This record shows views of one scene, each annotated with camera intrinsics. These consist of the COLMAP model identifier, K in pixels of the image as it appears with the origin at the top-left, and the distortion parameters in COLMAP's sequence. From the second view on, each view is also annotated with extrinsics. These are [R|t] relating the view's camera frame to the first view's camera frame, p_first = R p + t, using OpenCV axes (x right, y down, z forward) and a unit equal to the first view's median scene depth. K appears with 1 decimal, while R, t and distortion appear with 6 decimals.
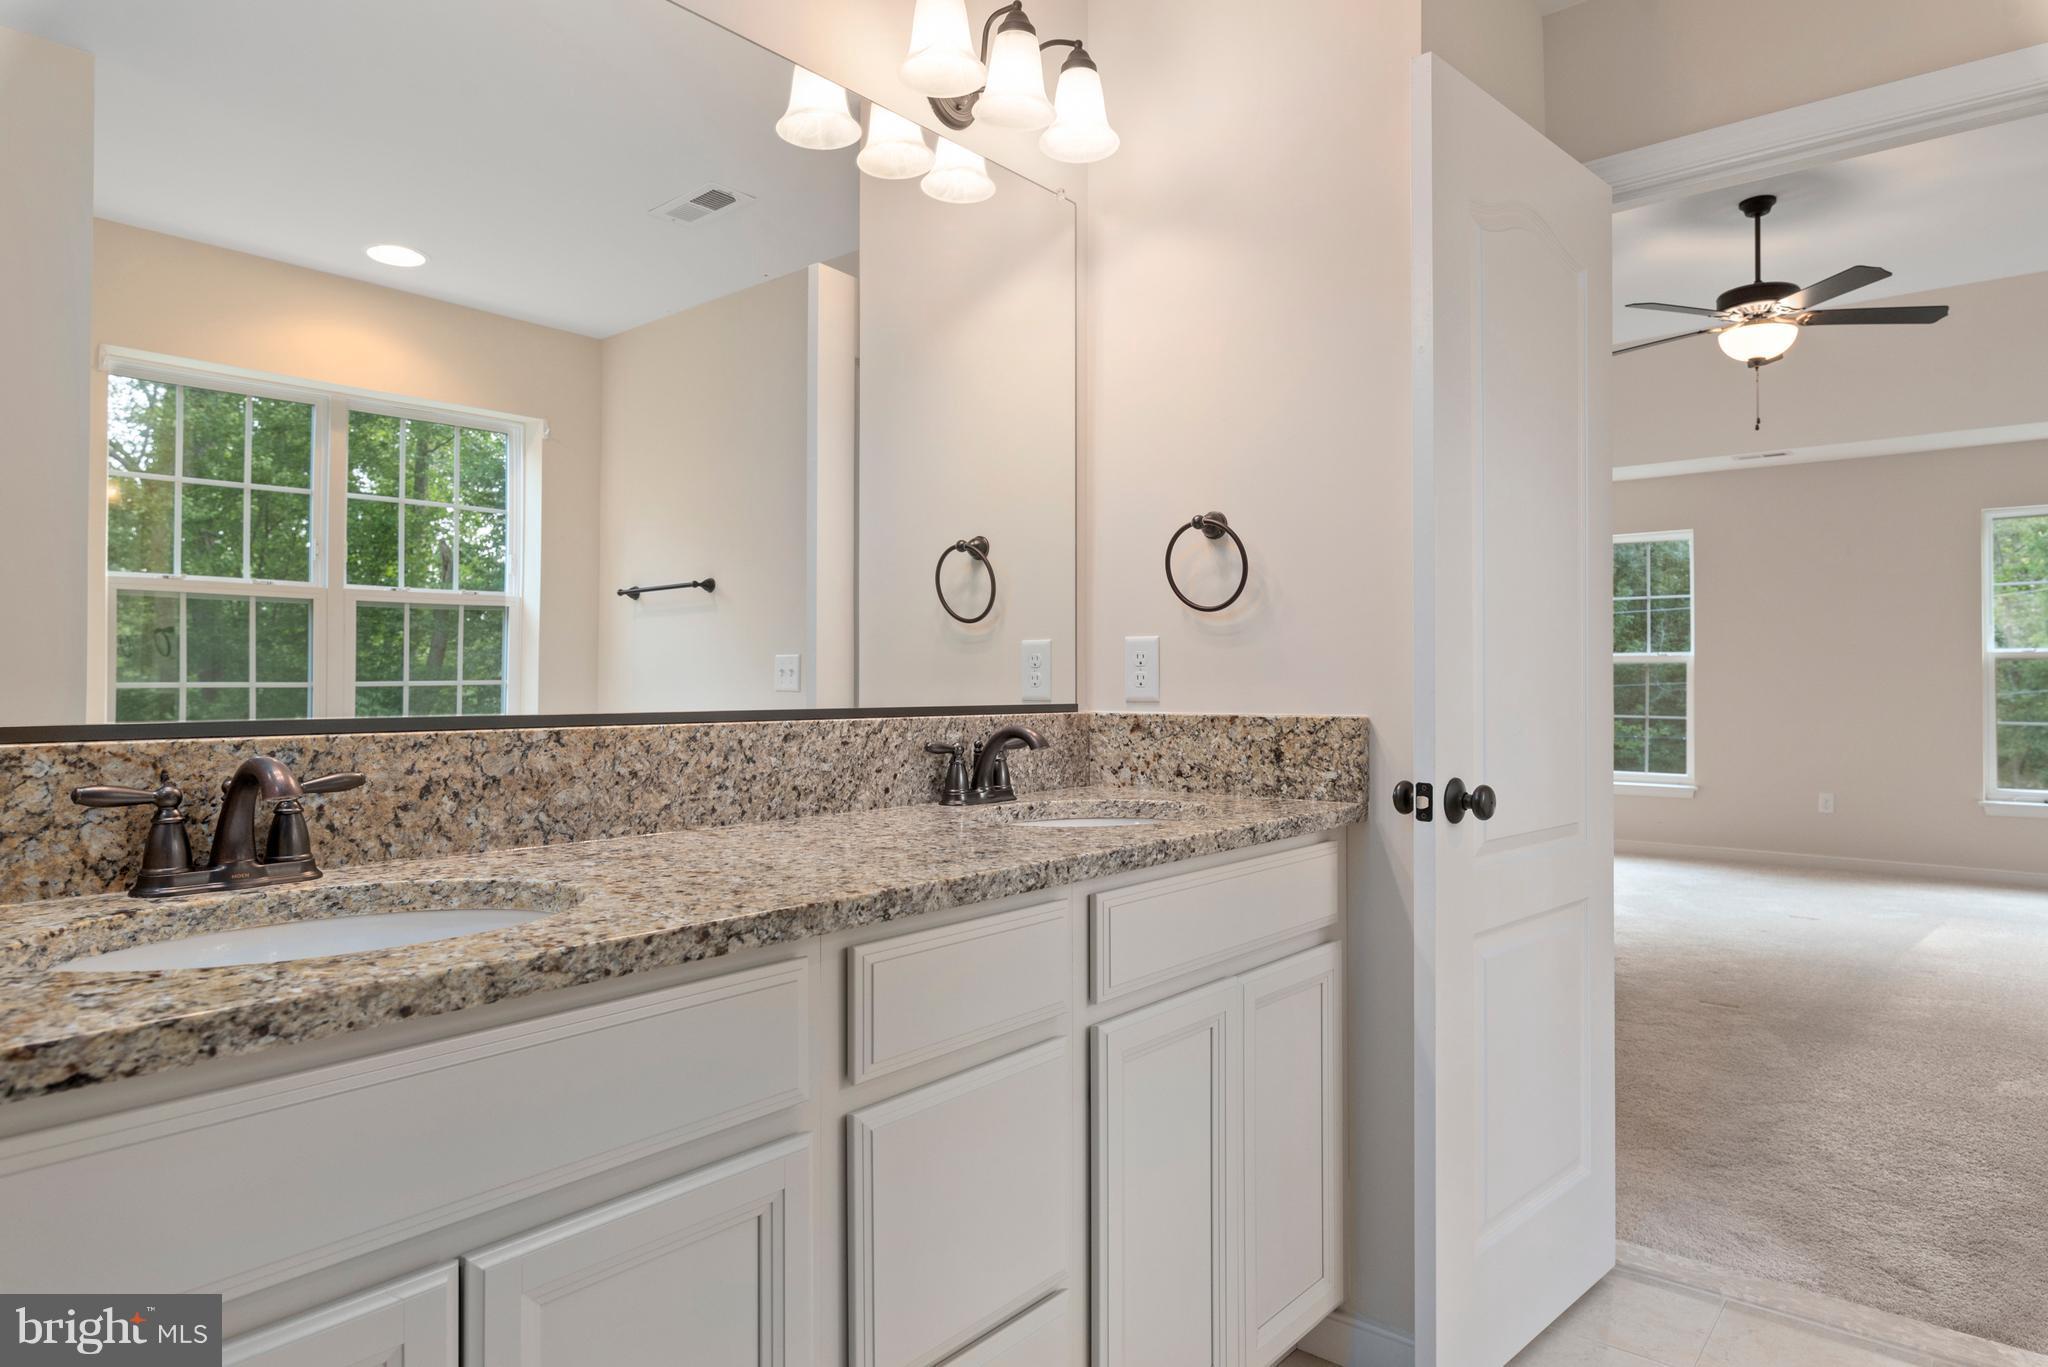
lens RADIAL K [[1152.2, 0, 1022.8], [0, 1152.2, 684.5], [0, 0, 1]] dist [0.003219, -0.000538]
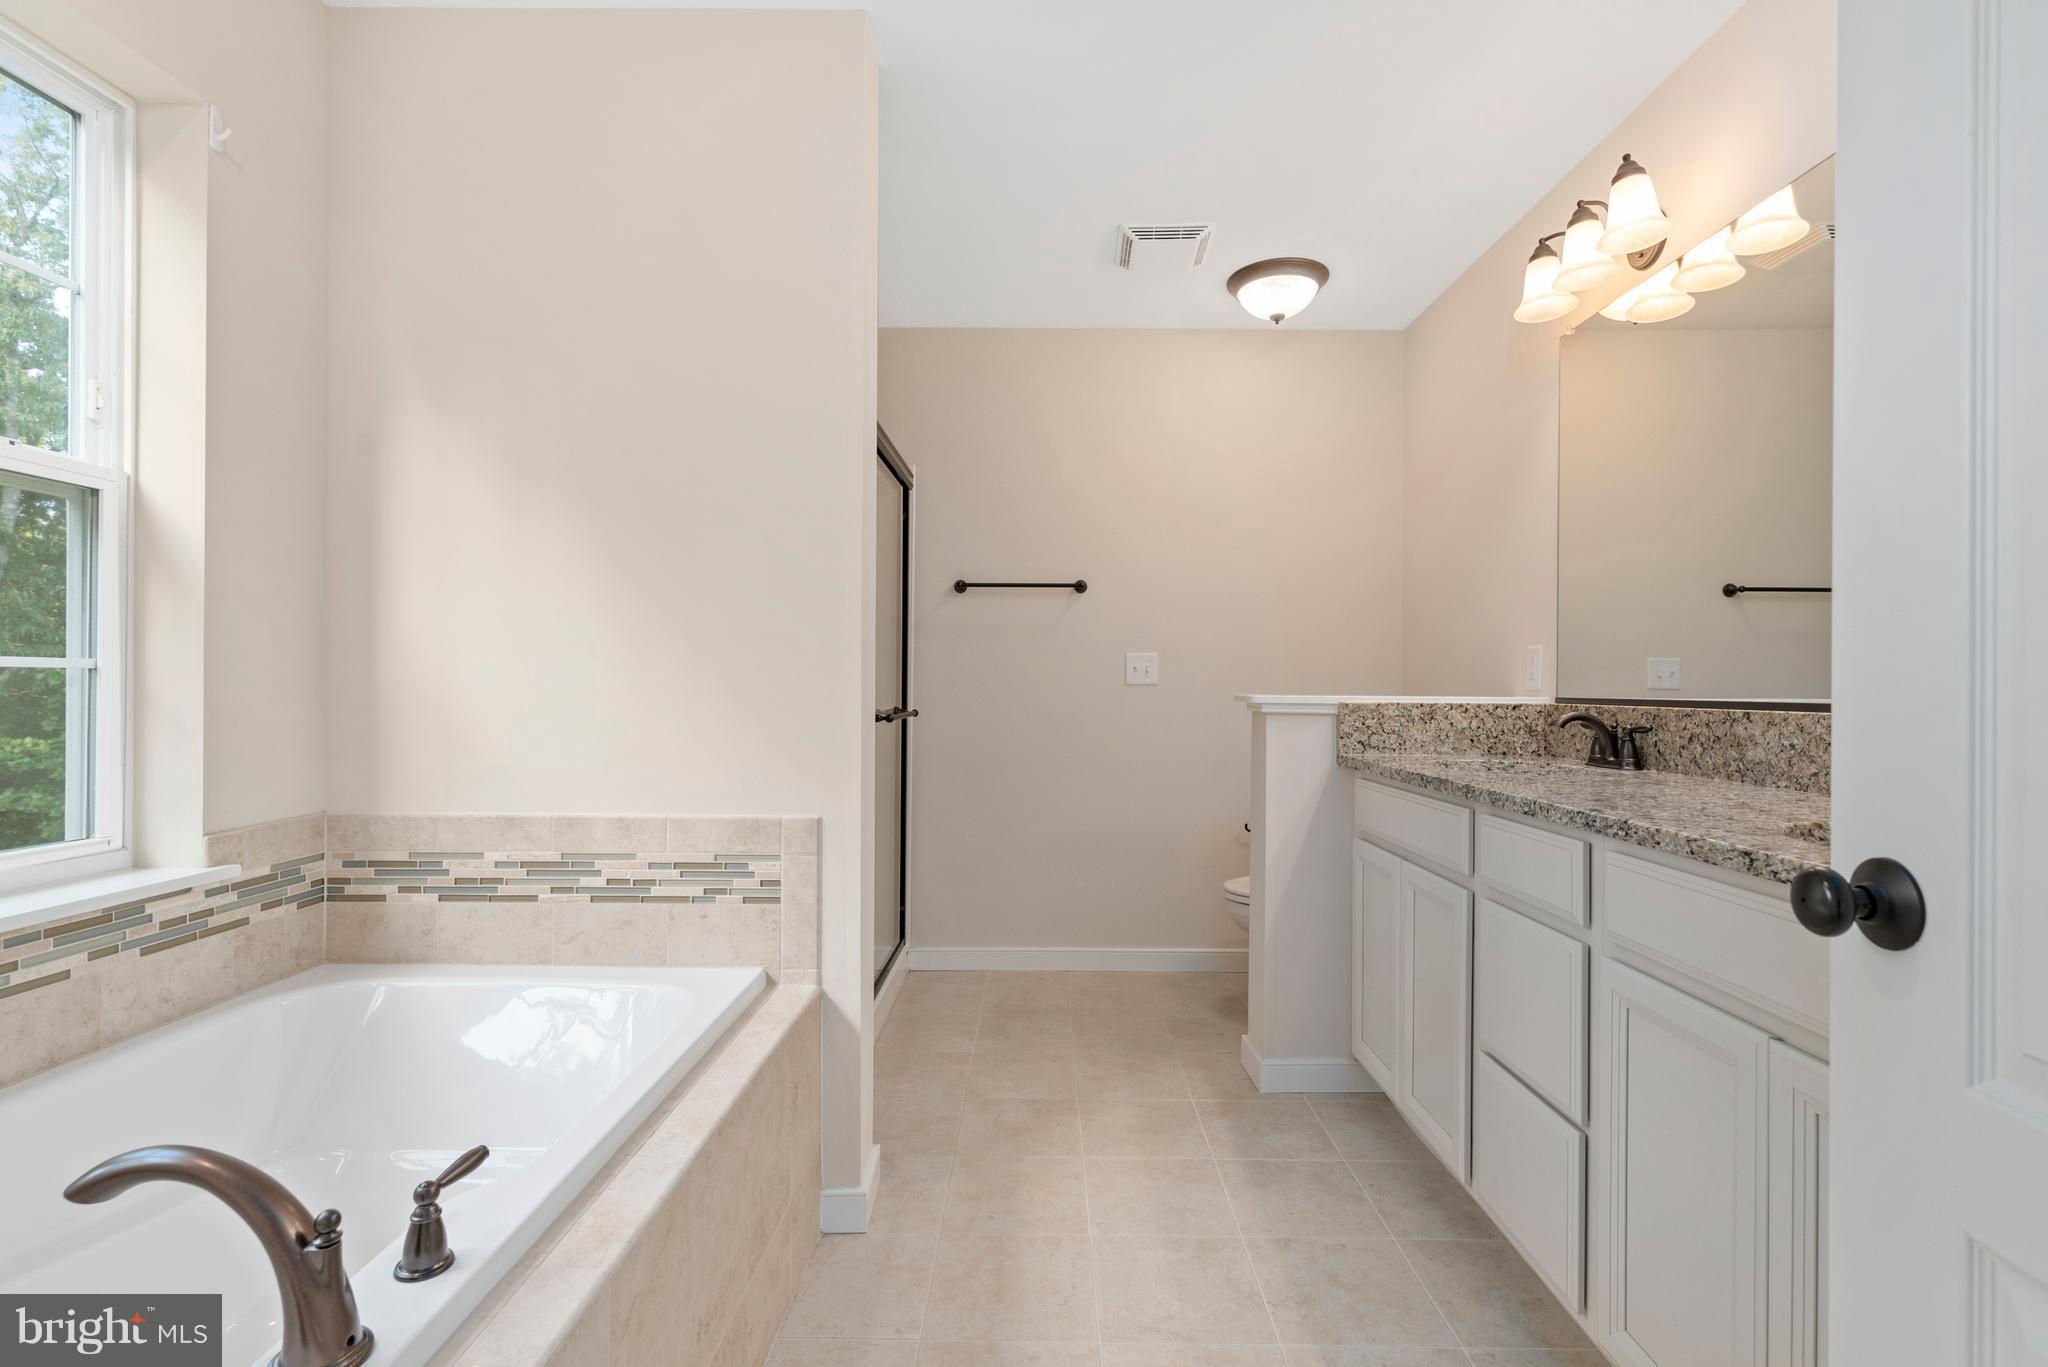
lens RADIAL K [[925.3, 0, 1029.7], [0, 925.3, 682.1], [0, 0, 1]] dist [-0.001730, 0.000151]
pose [[-0.757353, -0.002499, -0.653001, 1.167530], [-0.001610, 0.999997, -0.001960, 0.003681], [0.653004, -0.000433, -0.757354, 1.325504]]
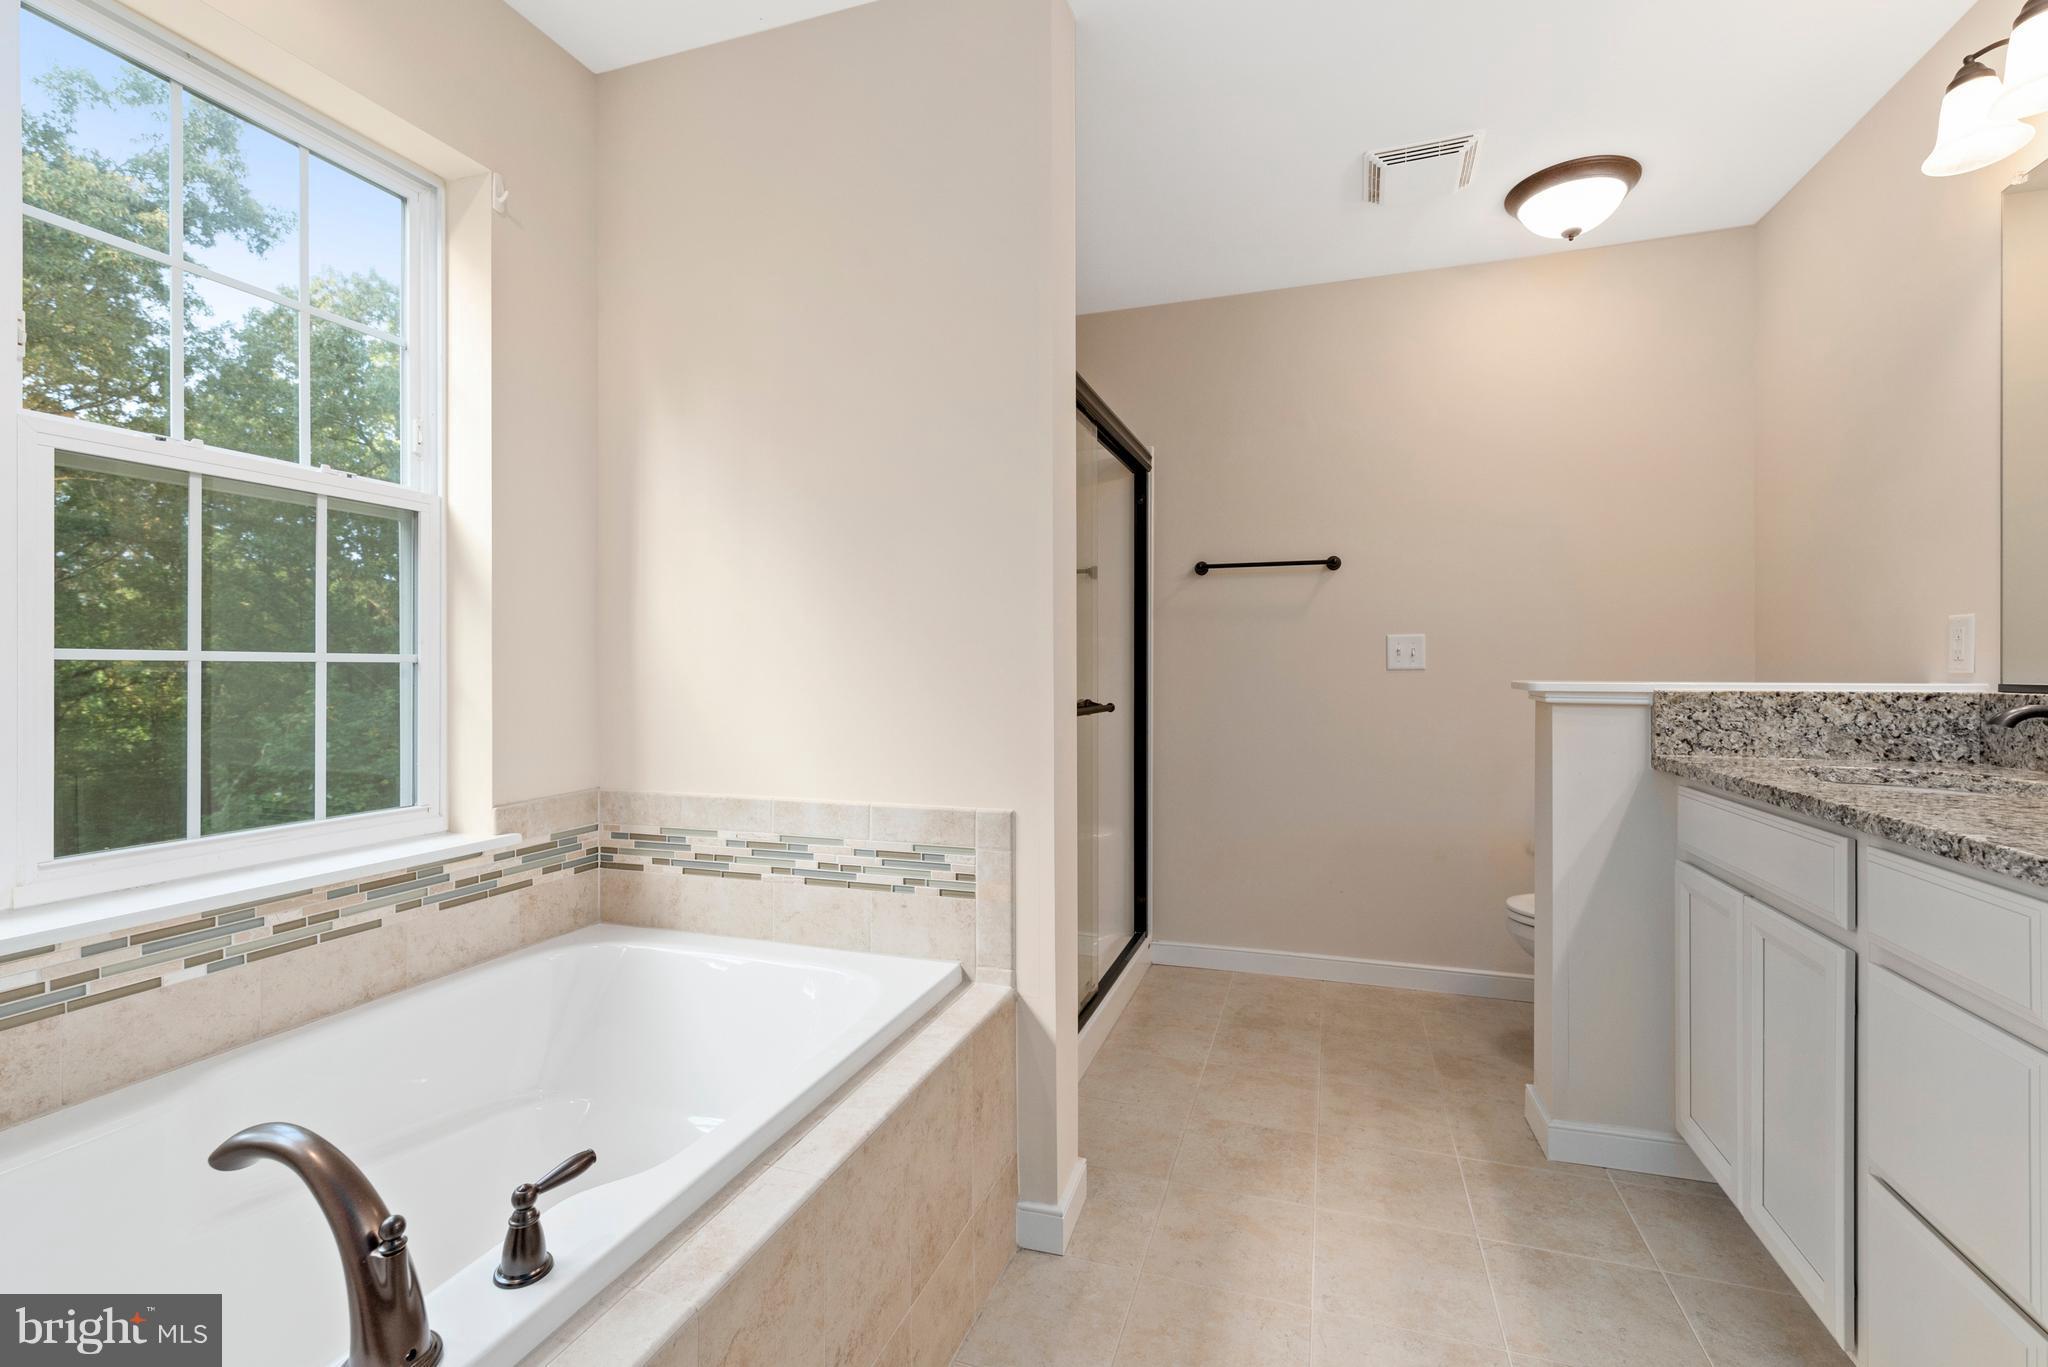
lens RADIAL K [[886.5, 0, 1036.7], [0, 886.5, 666.8], [0, 0, 1]] dist [0.001658, -0.001011]
pose [[-0.920269, 0.003306, -0.391273, 0.974447], [0.005010, 0.999982, -0.003333, 0.001119], [0.391255, -0.005027, -0.920268, 1.258212]]
